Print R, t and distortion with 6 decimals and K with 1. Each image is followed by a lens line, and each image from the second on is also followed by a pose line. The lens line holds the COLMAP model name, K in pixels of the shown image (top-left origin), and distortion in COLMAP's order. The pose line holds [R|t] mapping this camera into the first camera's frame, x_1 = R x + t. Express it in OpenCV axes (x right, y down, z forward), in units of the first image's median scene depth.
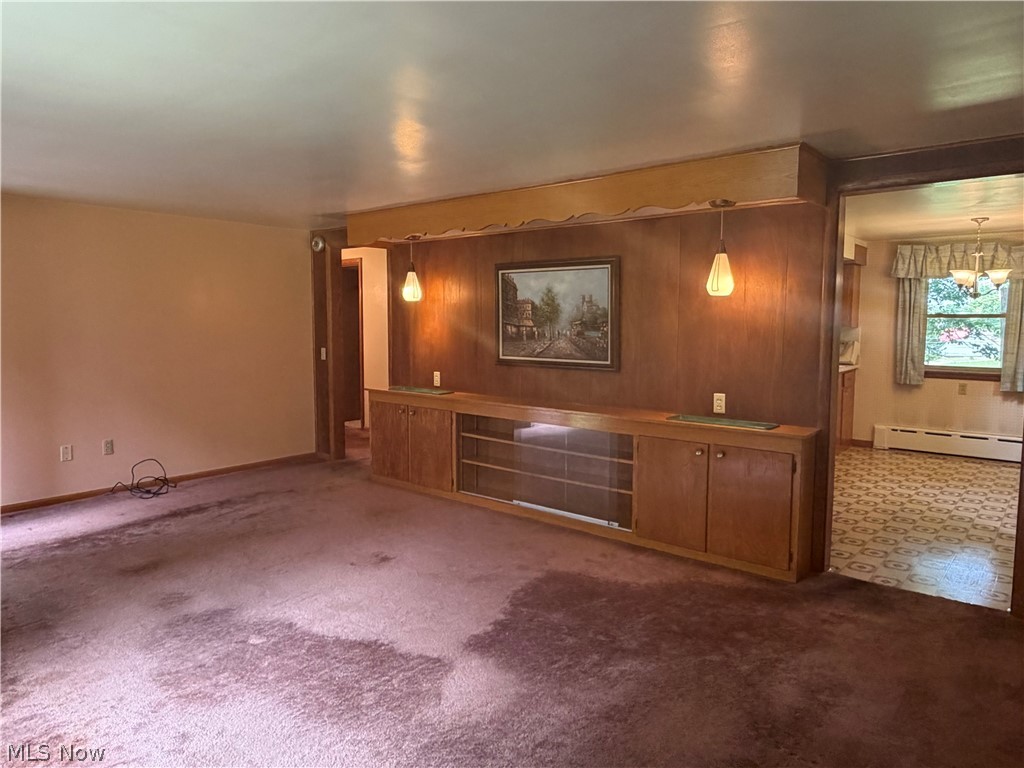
lens RADIAL K [[650.4, 0, 517.5], [0, 650.4, 381.0], [0, 0, 1]] dist [-0.005600, -0.001532]
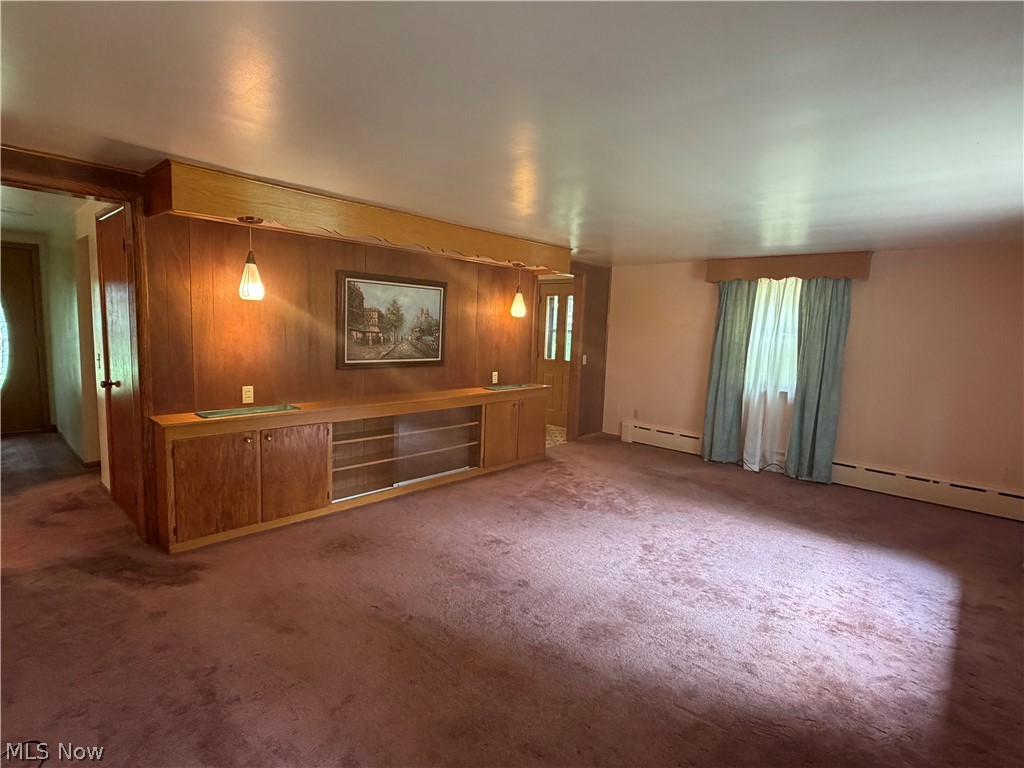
lens RADIAL K [[524.4, 0, 515.8], [0, 524.4, 386.1], [0, 0, 1]] dist [0.000823, -0.000081]
pose [[0.063411, -0.109247, 0.991990, -0.901934], [0.066233, 0.992260, 0.105043, -0.072828], [-0.995787, 0.059041, 0.070156, 0.719522]]
